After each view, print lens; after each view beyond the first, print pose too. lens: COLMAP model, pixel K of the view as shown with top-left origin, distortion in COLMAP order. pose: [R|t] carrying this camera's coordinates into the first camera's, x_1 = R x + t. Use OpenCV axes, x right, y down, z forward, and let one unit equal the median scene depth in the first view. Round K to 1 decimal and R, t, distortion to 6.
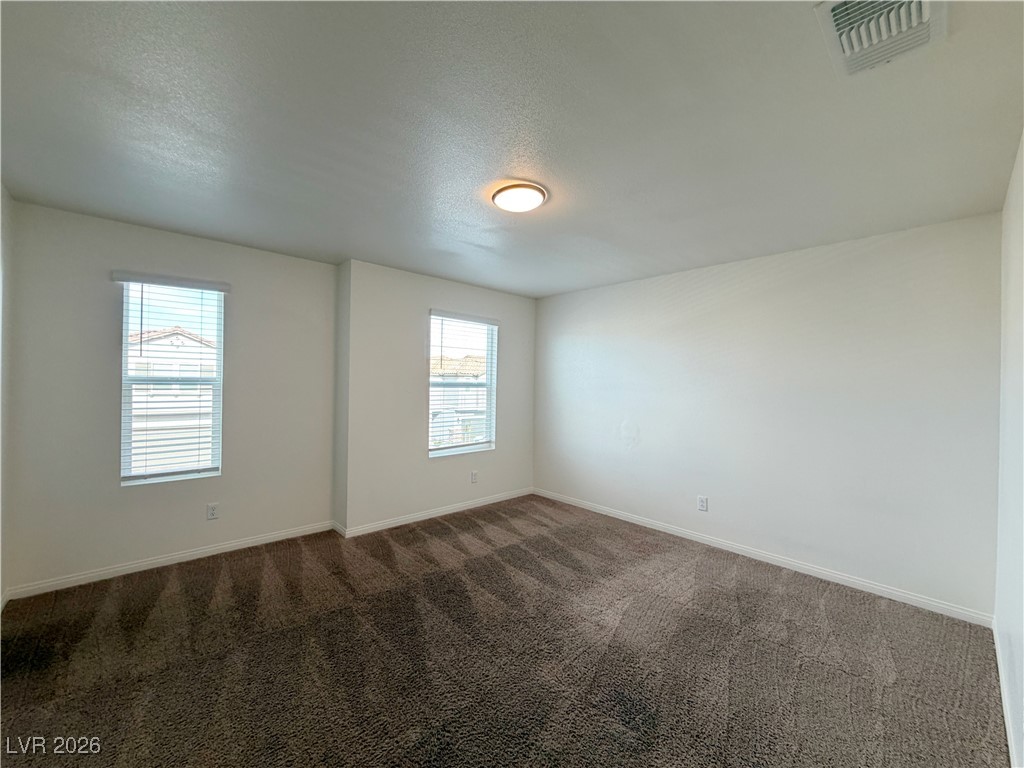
lens RADIAL K [[409.4, 0, 509.6], [0, 409.4, 394.7], [0, 0, 1]] dist [0.001126, 0.000211]
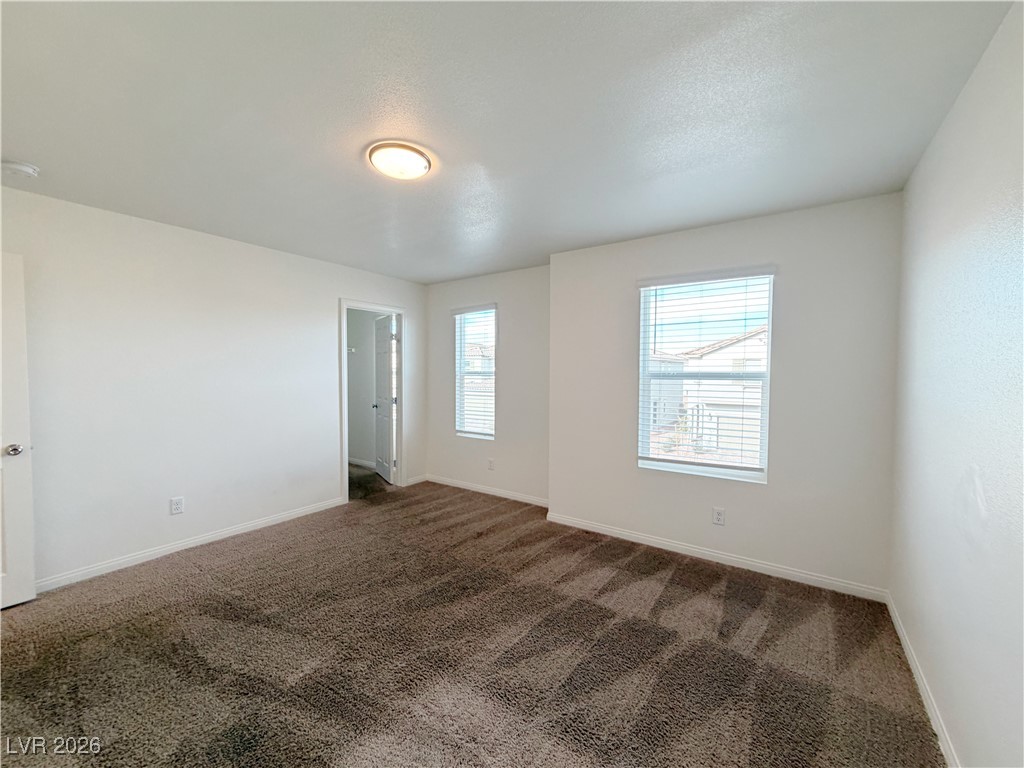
lens RADIAL K [[409.4, 0, 510.5], [0, 409.4, 391.0], [0, 0, 1]] dist [0.001126, 0.000211]
pose [[0.215568, 0.030632, -0.976008, 0.624363], [-0.027908, 0.999293, 0.025199, -0.008848], [0.976090, 0.021807, 0.216270, 0.686780]]
